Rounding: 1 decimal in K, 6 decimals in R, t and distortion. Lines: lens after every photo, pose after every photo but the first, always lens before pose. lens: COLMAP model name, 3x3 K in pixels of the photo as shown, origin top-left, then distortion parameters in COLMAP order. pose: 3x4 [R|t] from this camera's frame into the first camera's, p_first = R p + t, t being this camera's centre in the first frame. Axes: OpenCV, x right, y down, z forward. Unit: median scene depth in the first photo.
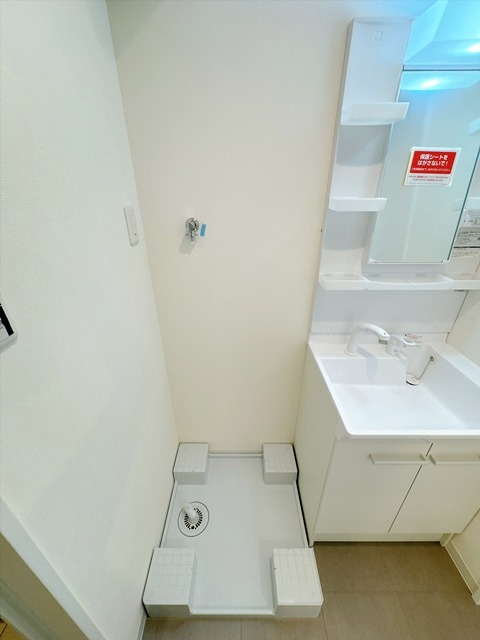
lens RADIAL K [[258.5, 0, 240.0], [0, 258.5, 320.0], [0, 0, 1]] dist [-0.001465, -0.000037]
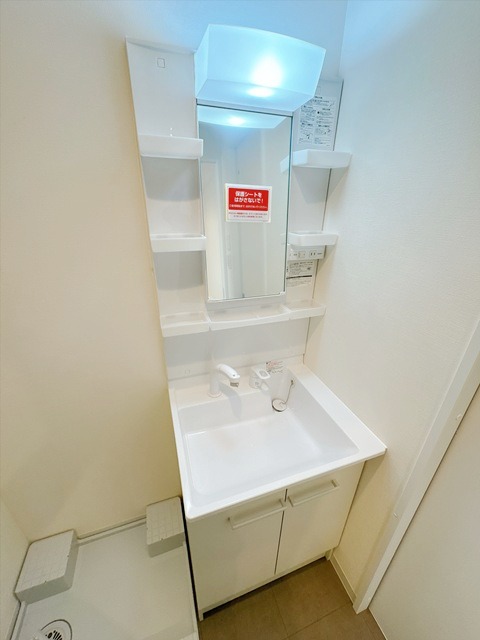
lens RADIAL K [[256.3, 0, 239.8], [0, 256.3, 321.6], [0, 0, 1]] dist [-0.002978, 0.000084]
pose [[0.945475, -0.120783, 0.302471, 0.302698], [0.132621, 0.990988, -0.018828, -0.112835], [-0.297471, 0.057916, 0.952973, 0.088231]]
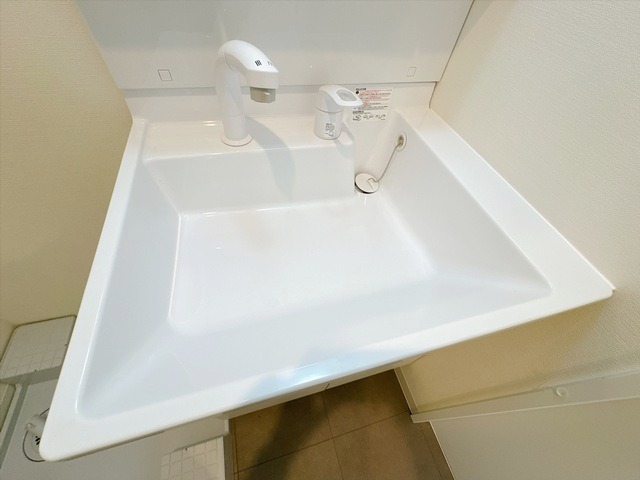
lens RADIAL K [[256.3, 0, 320.0], [0, 256.3, 240.0], [0, 0, 1]] dist [-0.002978, 0.000084]
pose [[0.960937, -0.156257, 0.228439, 0.496104], [0.039702, 0.894668, 0.444965, 0.104739], [-0.273906, -0.418514, 0.865923, 0.582688]]
